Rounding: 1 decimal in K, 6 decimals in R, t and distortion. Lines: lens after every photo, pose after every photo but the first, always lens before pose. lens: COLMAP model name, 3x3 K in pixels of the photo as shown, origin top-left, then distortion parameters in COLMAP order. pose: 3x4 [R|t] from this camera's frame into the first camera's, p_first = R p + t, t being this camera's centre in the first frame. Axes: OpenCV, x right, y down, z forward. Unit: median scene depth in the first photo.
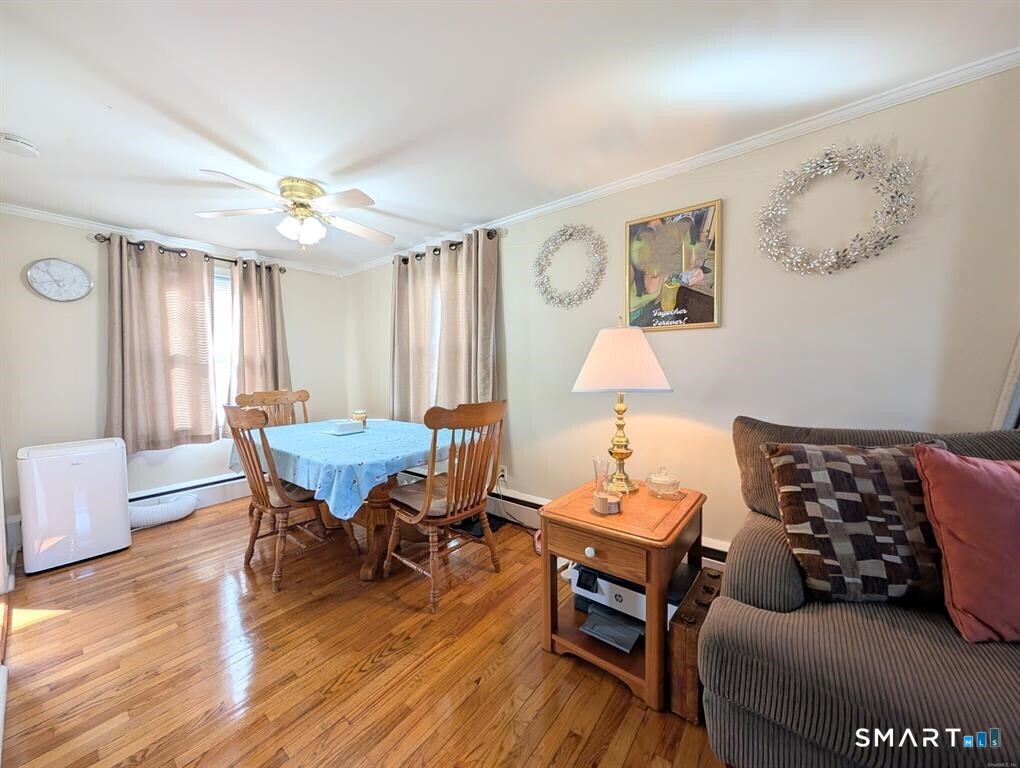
lens RADIAL K [[367.5, 0, 510.0], [0, 367.5, 384.0], [0, 0, 1]] dist [-0.002661, 0.000013]
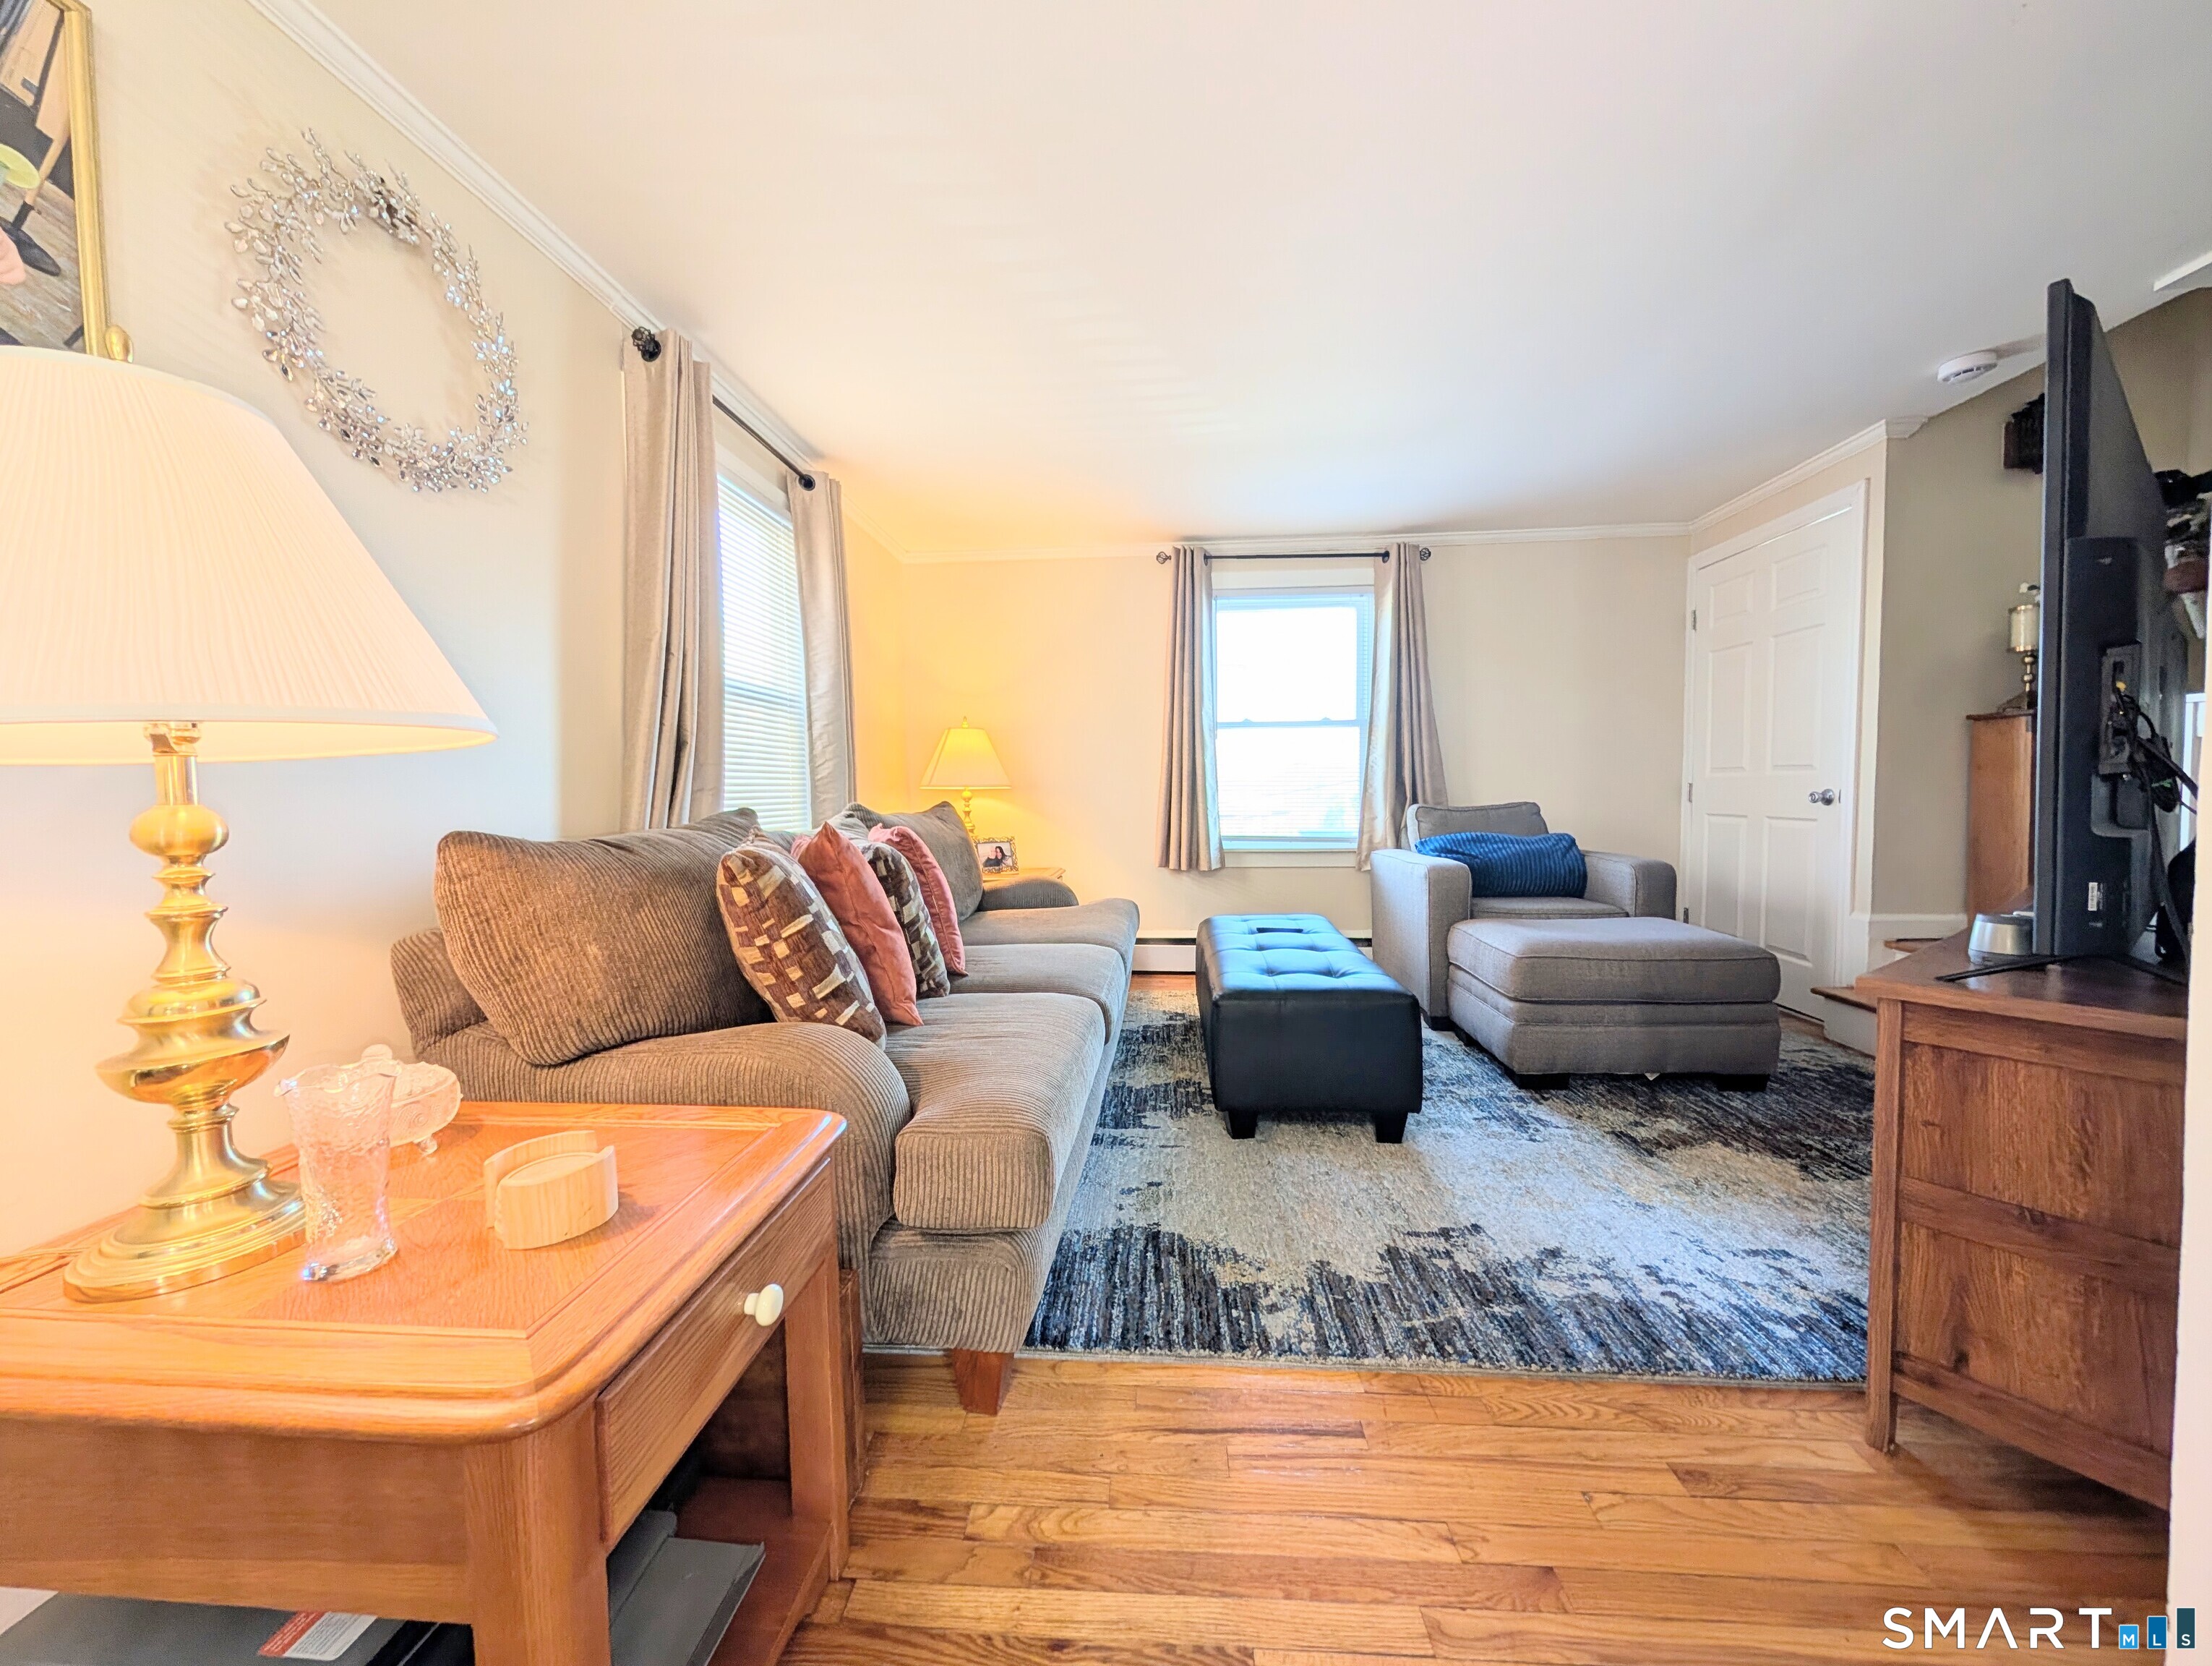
lens RADIAL K [[797.1, 0, 1106.0], [0, 797.1, 833.0], [0, 0, 1]] dist [-0.002661, 0.000013]
pose [[-0.547457, -0.026216, 0.836423, -0.301799], [0.052568, 0.996458, 0.065639, 0.066497], [-0.835181, 0.079904, -0.544140, 0.825531]]
